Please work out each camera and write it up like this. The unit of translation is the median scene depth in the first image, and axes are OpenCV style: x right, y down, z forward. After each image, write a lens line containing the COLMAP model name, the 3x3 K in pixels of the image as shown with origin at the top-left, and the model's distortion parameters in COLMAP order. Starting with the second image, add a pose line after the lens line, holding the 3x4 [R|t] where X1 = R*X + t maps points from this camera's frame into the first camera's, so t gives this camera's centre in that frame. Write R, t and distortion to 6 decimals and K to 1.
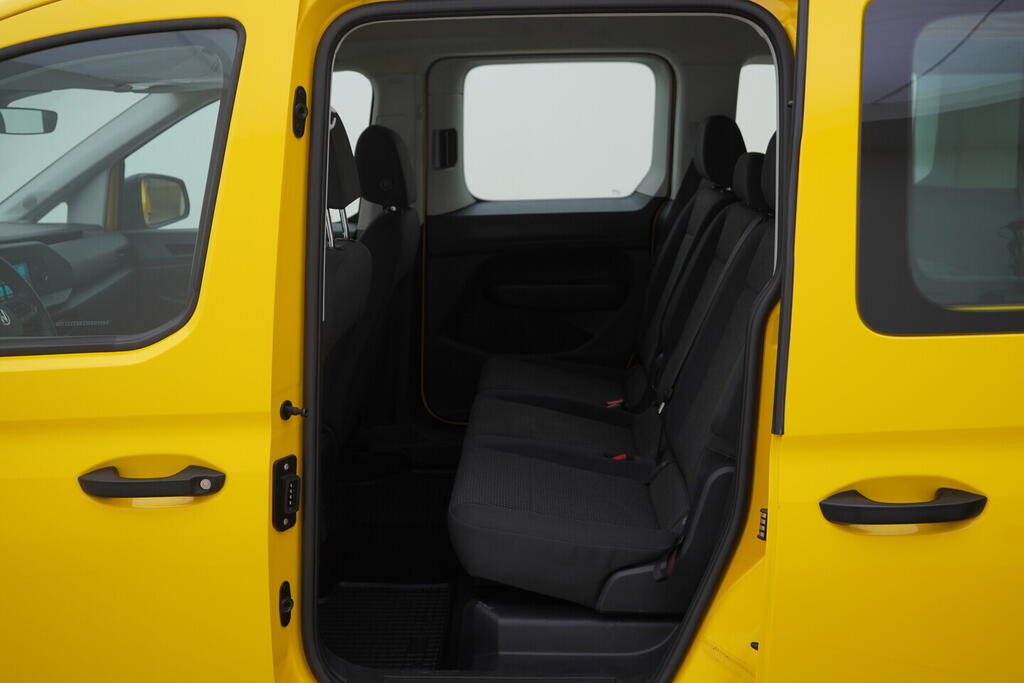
lens RADIAL K [[1059.6, 0, 509.1], [0, 1059.6, 341.3], [0, 0, 1]] dist [-0.006692, 0.000000]
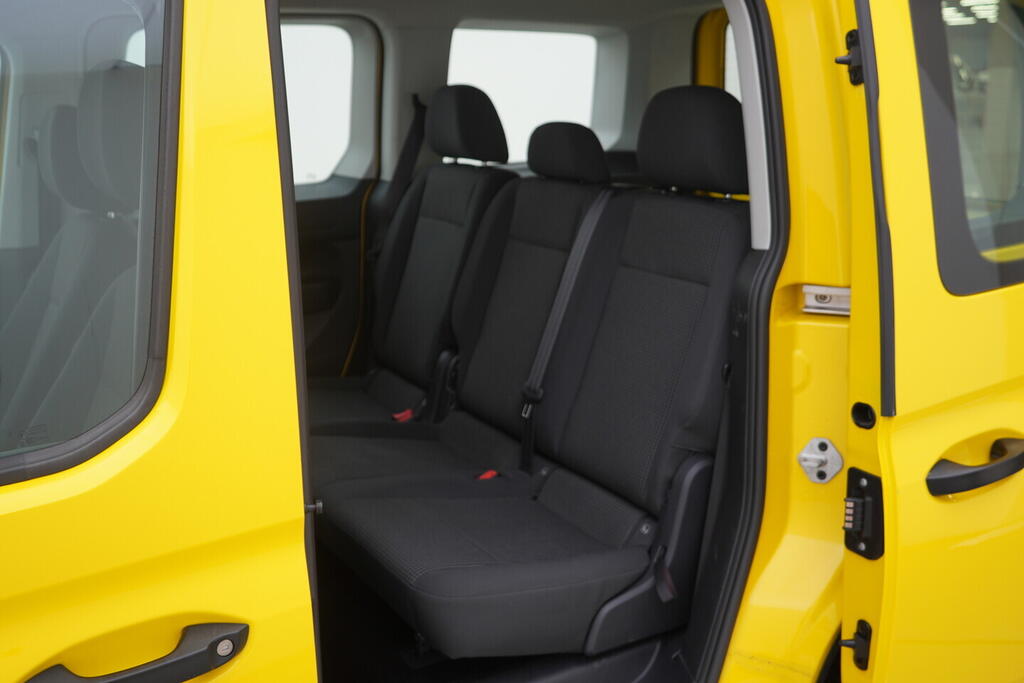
lens RADIAL K [[1059.6, 0, 512.5], [0, 1059.6, 341.5], [0, 0, 1]] dist [-0.006692, 0.000000]
pose [[0.840770, -0.143583, 0.522006, -0.319129], [0.132971, 0.989423, 0.057981, -0.047893], [-0.524809, 0.020663, 0.850969, 0.240915]]
